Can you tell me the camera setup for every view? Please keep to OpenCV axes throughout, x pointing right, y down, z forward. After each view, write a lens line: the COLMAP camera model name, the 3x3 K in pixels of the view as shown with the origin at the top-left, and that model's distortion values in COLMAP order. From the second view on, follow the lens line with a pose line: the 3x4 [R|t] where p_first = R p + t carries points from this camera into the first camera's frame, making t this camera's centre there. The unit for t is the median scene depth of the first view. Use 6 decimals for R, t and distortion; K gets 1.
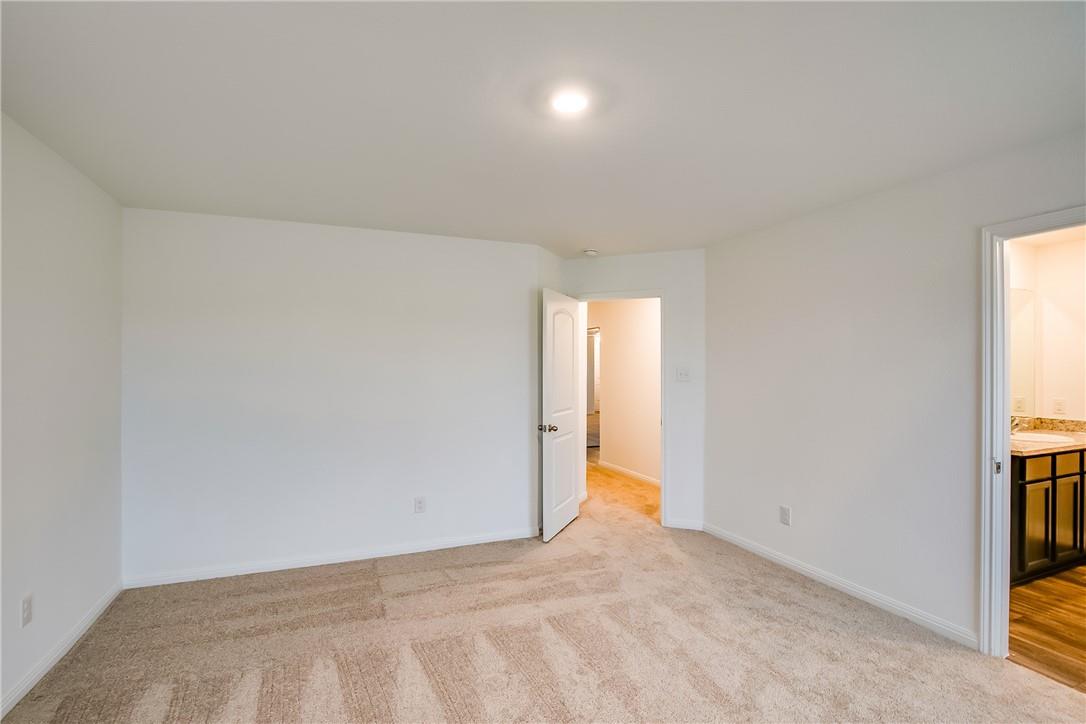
lens RADIAL K [[505.8, 0, 545.0], [0, 505.8, 368.2], [0, 0, 1]] dist [-0.013640, 0.000200]
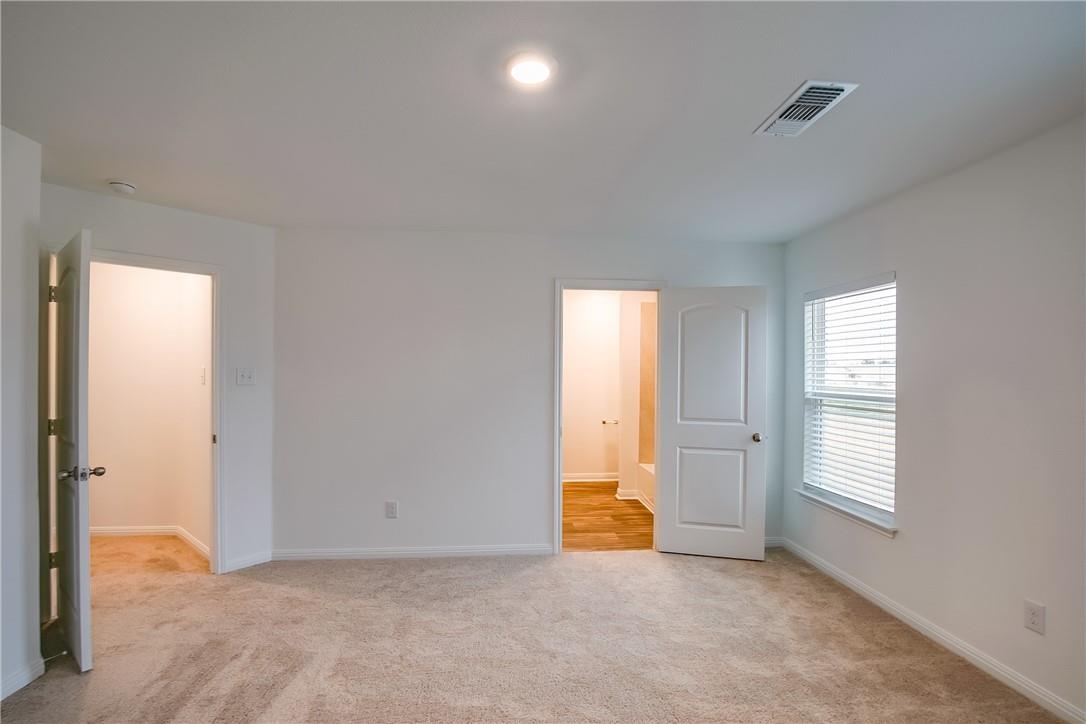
lens RADIAL K [[505.8, 0, 548.0], [0, 505.8, 369.4], [0, 0, 1]] dist [-0.013640, 0.000200]
pose [[0.318870, -0.005844, 0.947780, -0.395874], [-0.006366, 0.999945, 0.008307, -0.010314], [-0.947777, -0.008683, 0.318816, 0.342380]]
